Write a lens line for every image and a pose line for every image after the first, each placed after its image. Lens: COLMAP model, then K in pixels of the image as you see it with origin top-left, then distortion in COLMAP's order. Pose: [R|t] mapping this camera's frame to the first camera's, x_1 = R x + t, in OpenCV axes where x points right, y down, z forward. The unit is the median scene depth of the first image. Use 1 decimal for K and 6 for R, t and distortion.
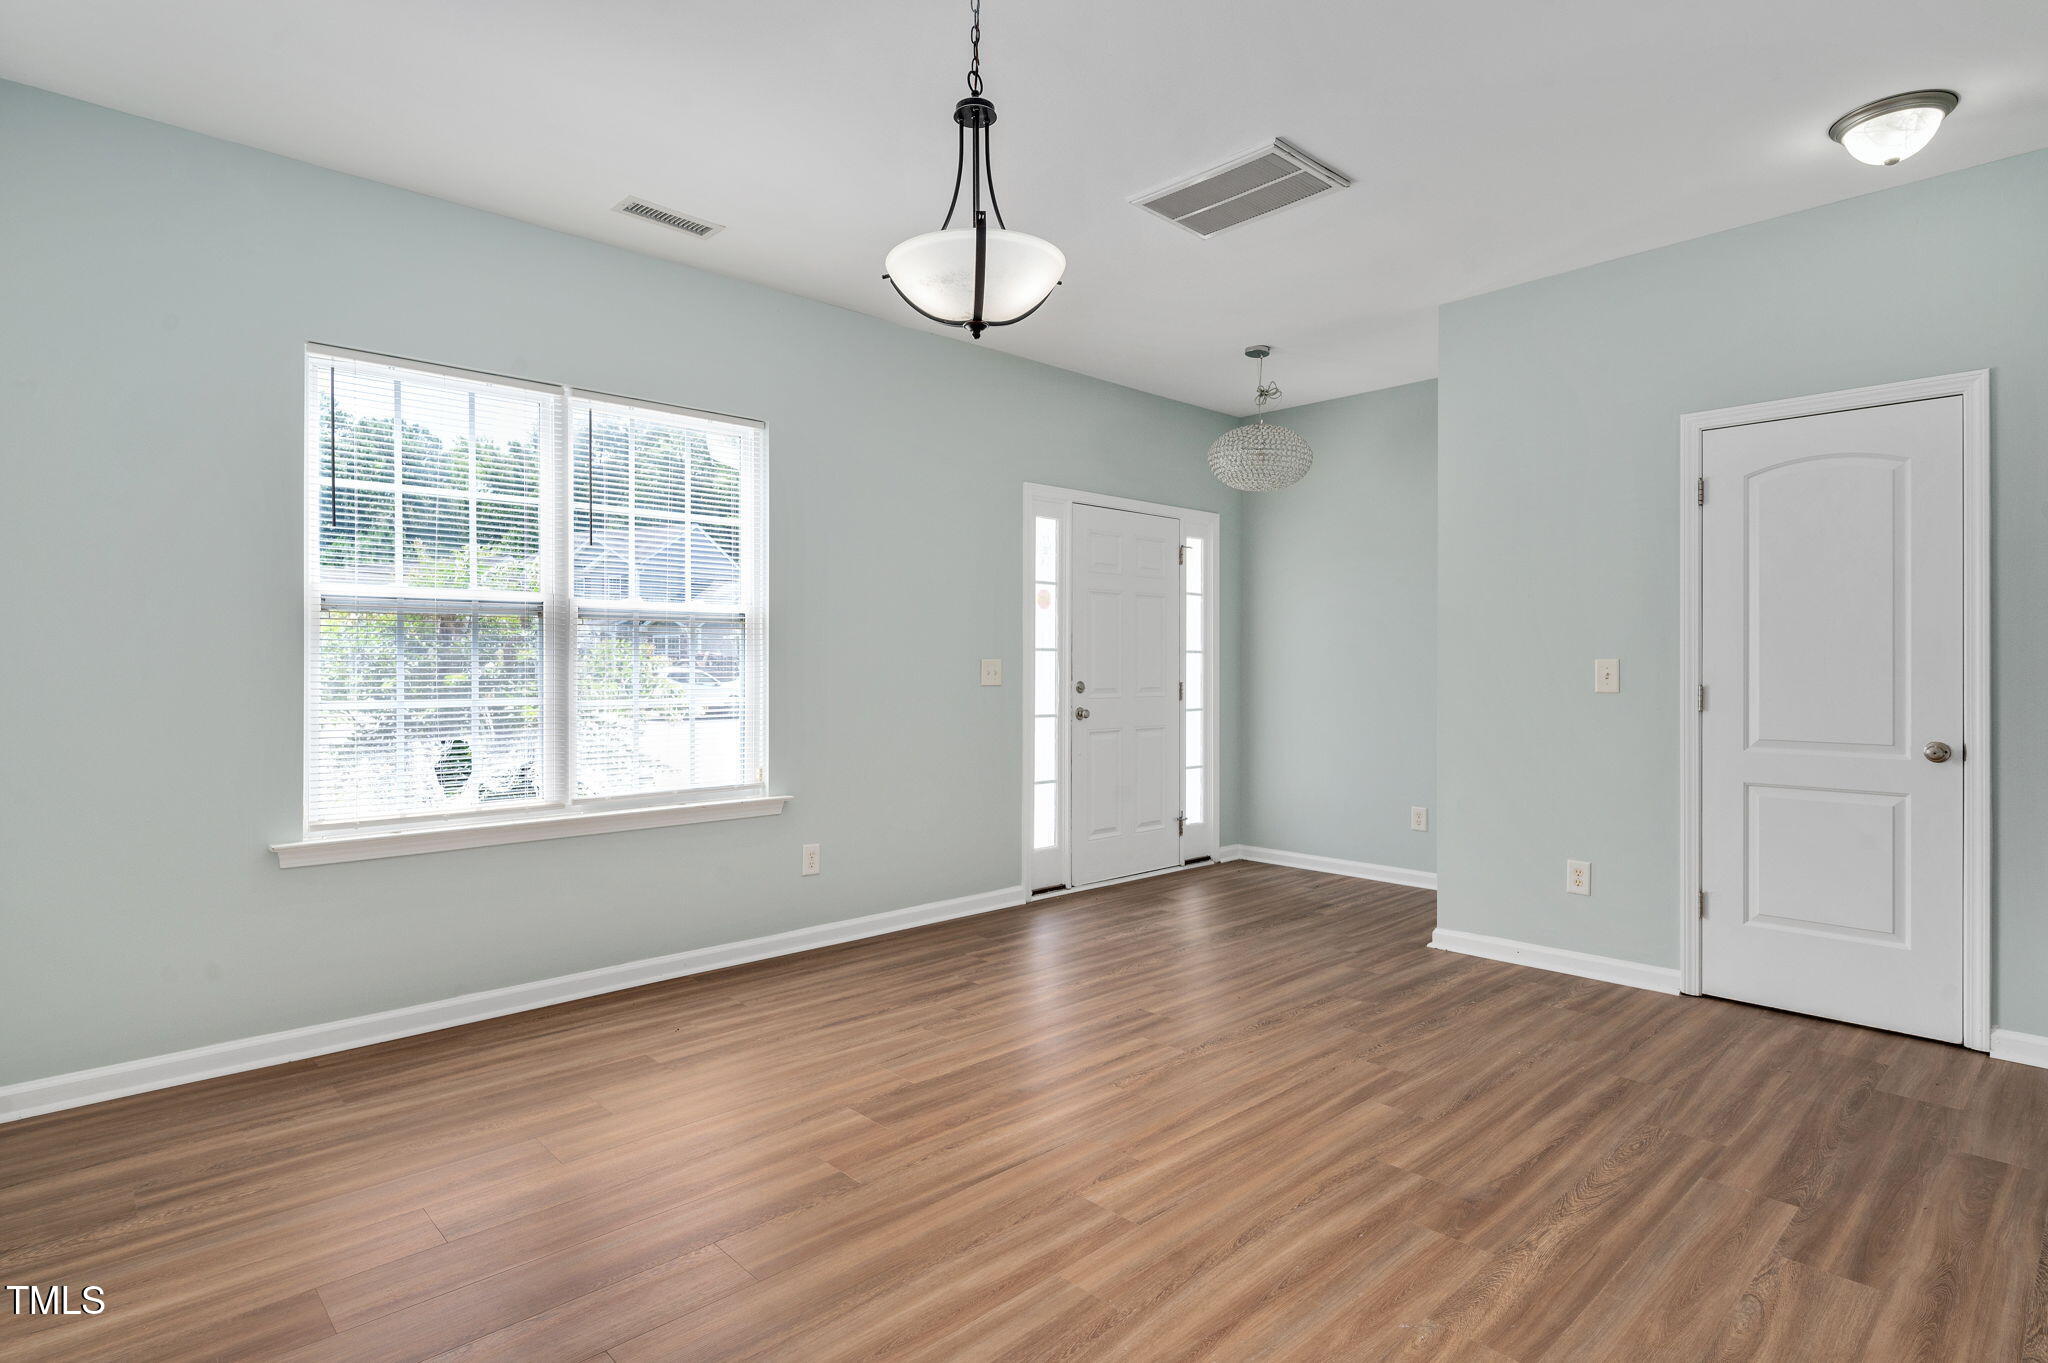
lens RADIAL K [[1058.8, 0, 1021.3], [0, 1058.8, 665.4], [0, 0, 1]] dist [0.001894, 0.000650]
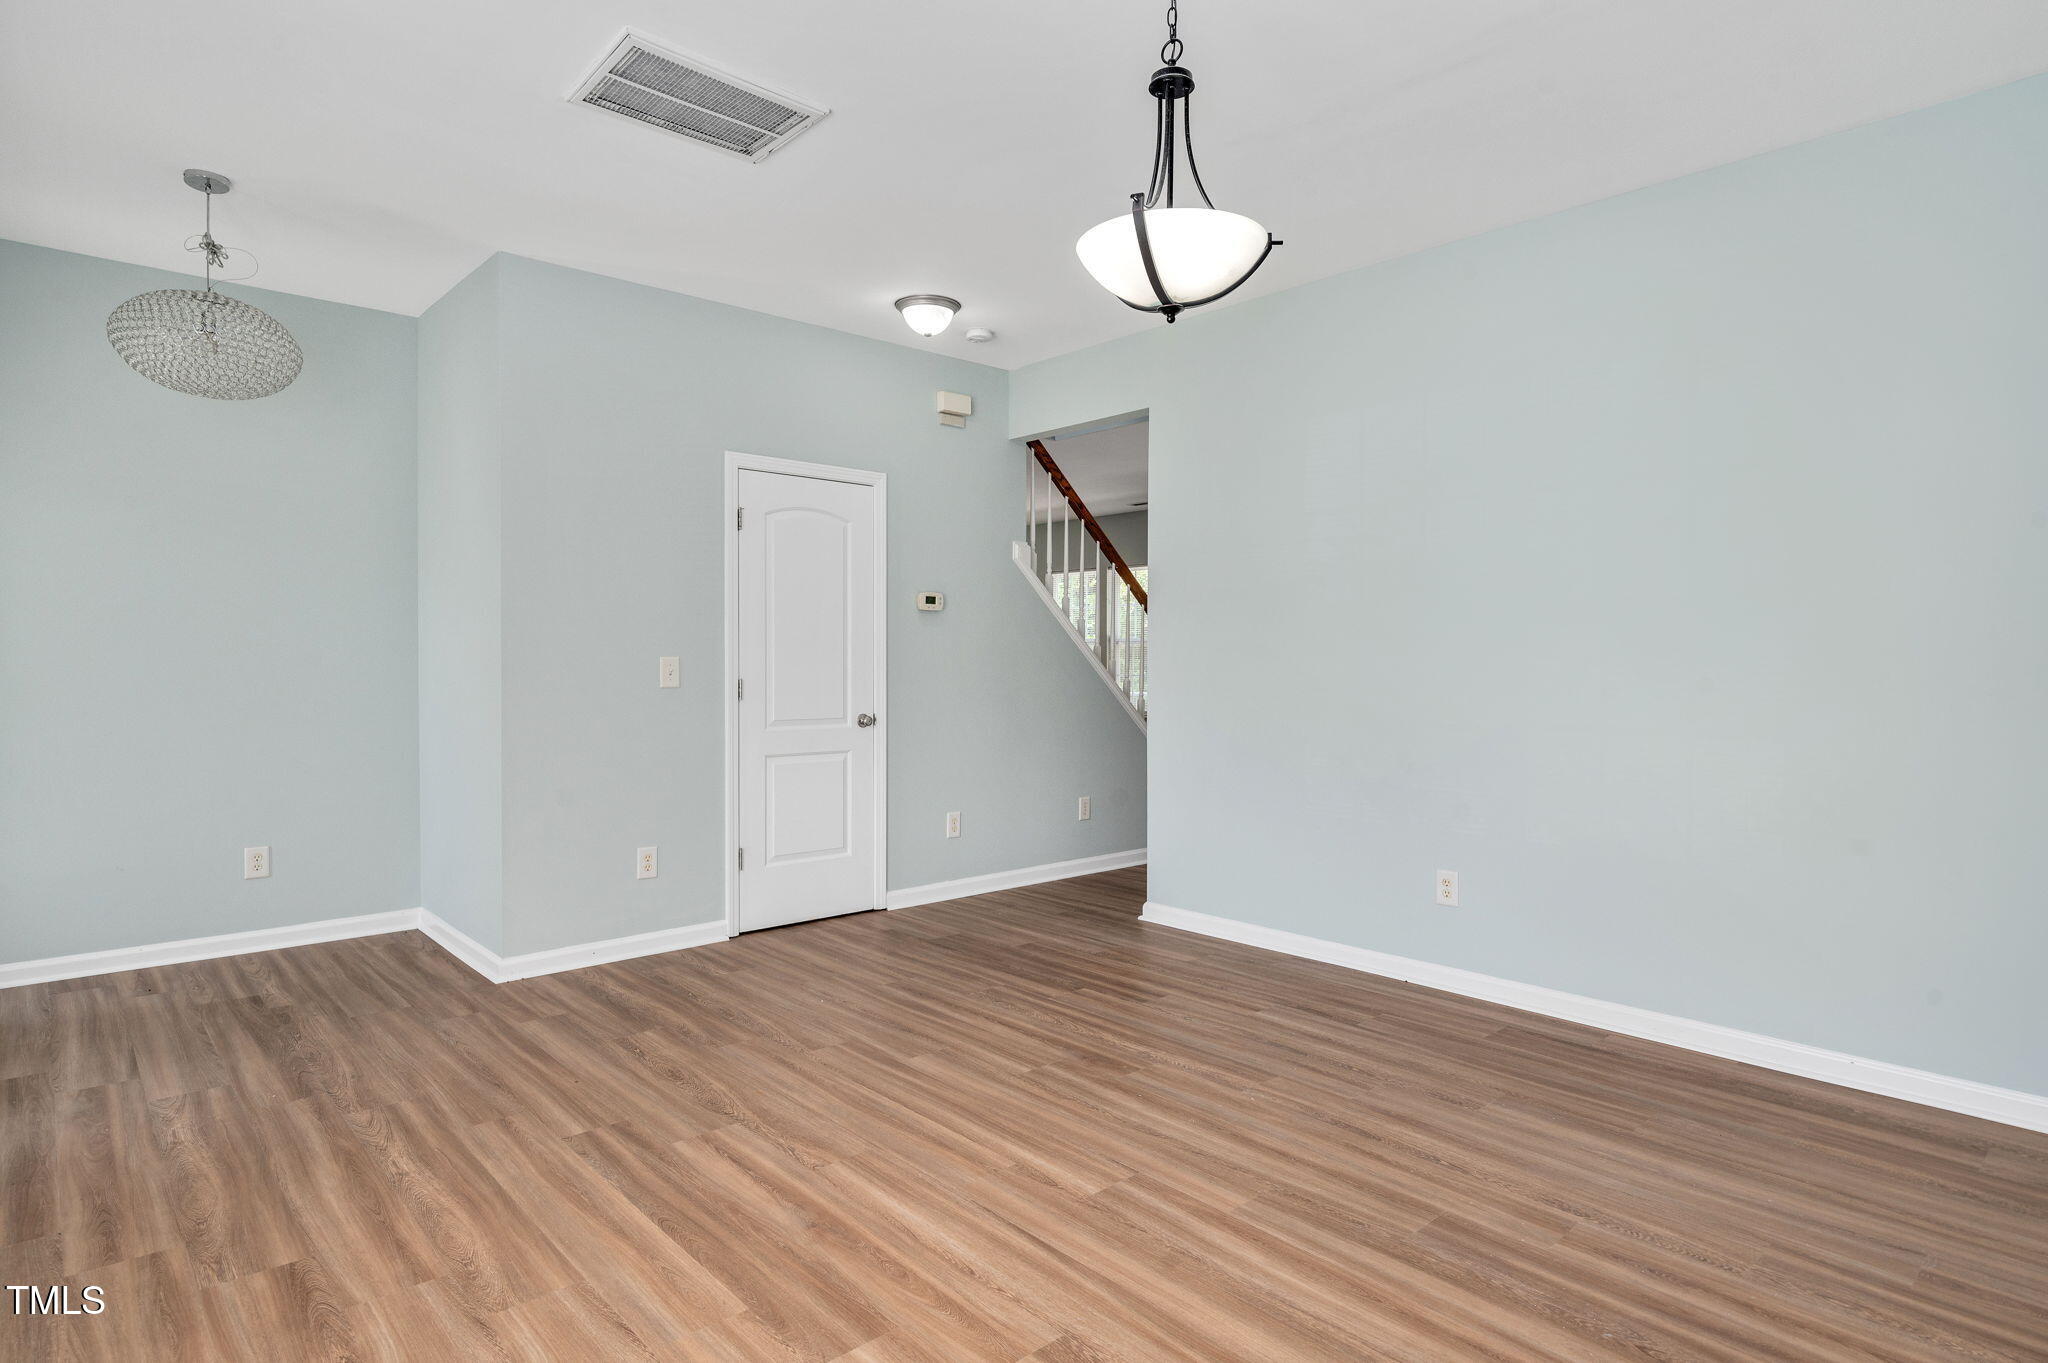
lens RADIAL K [[1099.3, 0, 1029.1], [0, 1099.3, 674.3], [0, 0, 1]] dist [-0.000341, -0.000791]
pose [[0.012717, -0.010580, 0.999863, -0.588200], [-0.003874, 0.999936, 0.010630, -0.001032], [-0.999912, -0.004008, 0.012675, 0.630260]]
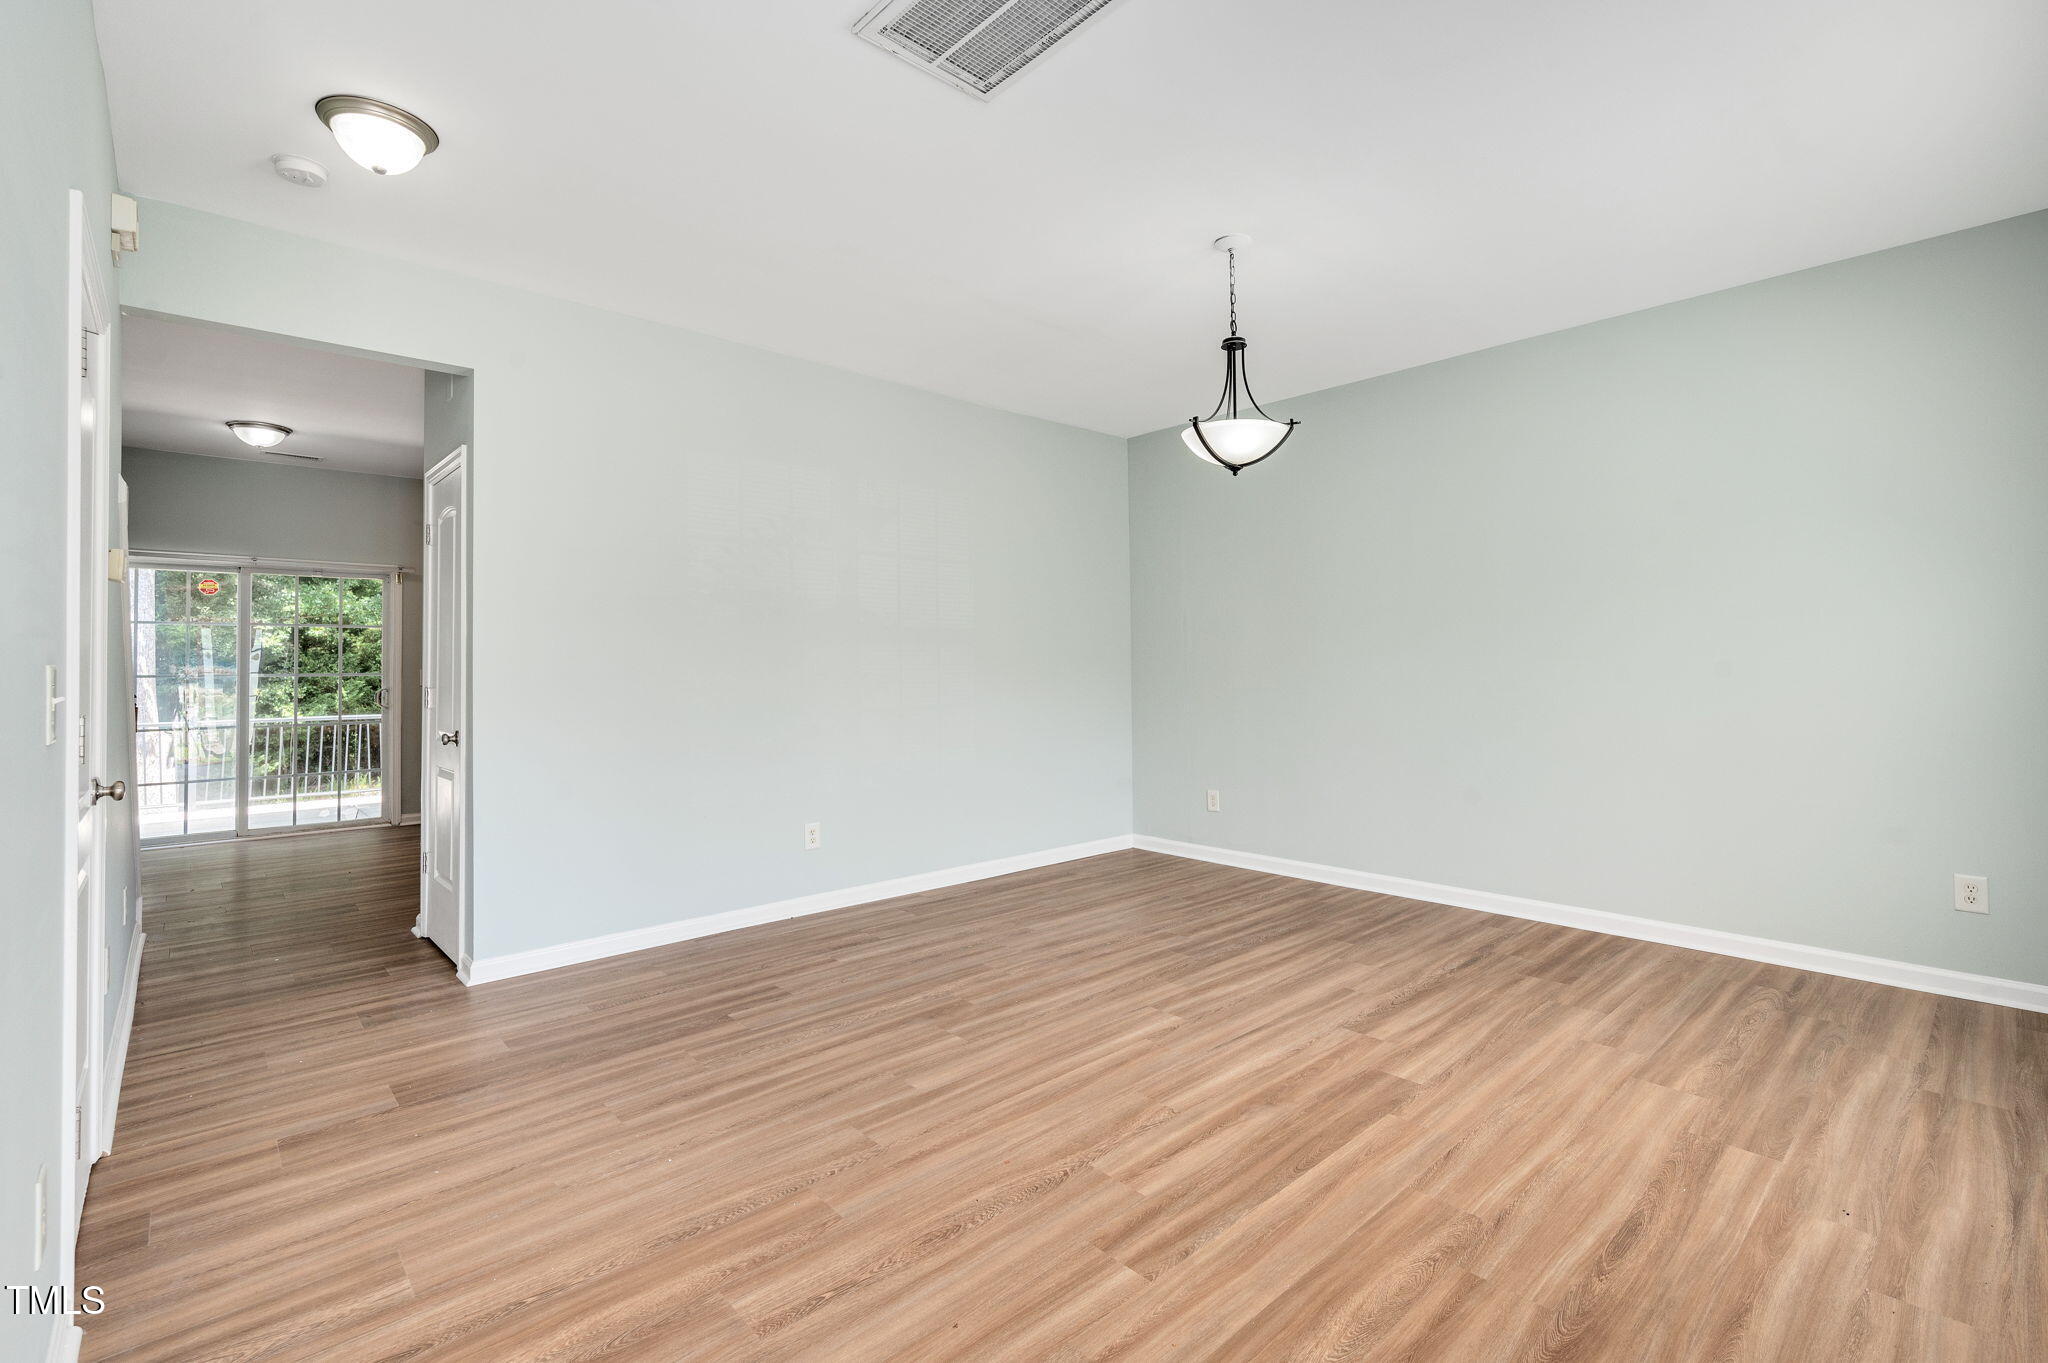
lens RADIAL K [[908.6, 0, 1026.7], [0, 908.6, 659.1], [0, 0, 1]] dist [0.001959, -0.000086]
pose [[-0.999891, 0.007230, 0.012840, 0.158228], [0.007115, 0.999934, -0.008976, -0.001574], [-0.012904, -0.008883, -0.999877, 1.389416]]
